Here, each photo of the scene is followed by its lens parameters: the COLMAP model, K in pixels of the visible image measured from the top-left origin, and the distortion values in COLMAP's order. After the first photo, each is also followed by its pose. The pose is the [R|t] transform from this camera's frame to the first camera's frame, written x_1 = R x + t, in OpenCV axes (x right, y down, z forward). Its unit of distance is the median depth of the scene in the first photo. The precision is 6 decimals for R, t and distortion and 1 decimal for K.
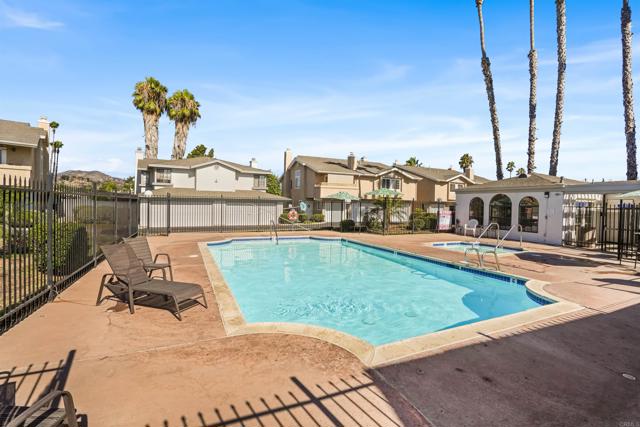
lens RADIAL K [[300.9, 0, 320.0], [0, 300.9, 213.5], [0, 0, 1]] dist [-0.030932, 0.000341]
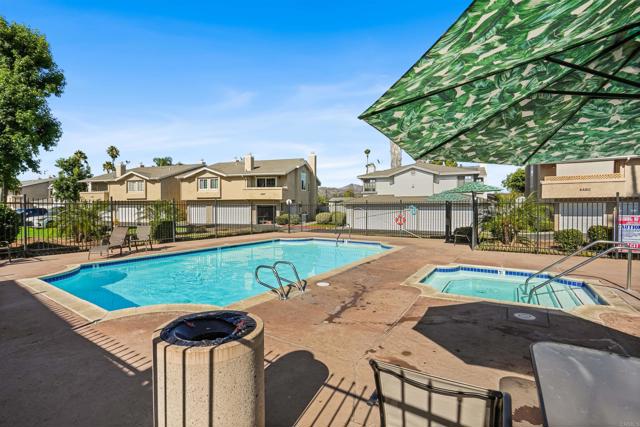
lens RADIAL K [[300.9, 0, 320.0], [0, 300.9, 213.5], [0, 0, 1]] dist [-0.030932, 0.000341]
pose [[0.550632, -0.002347, -0.834745, 0.339704], [-0.016664, 0.999766, -0.013803, 0.002748], [0.834582, 0.021510, 0.550464, 0.194989]]
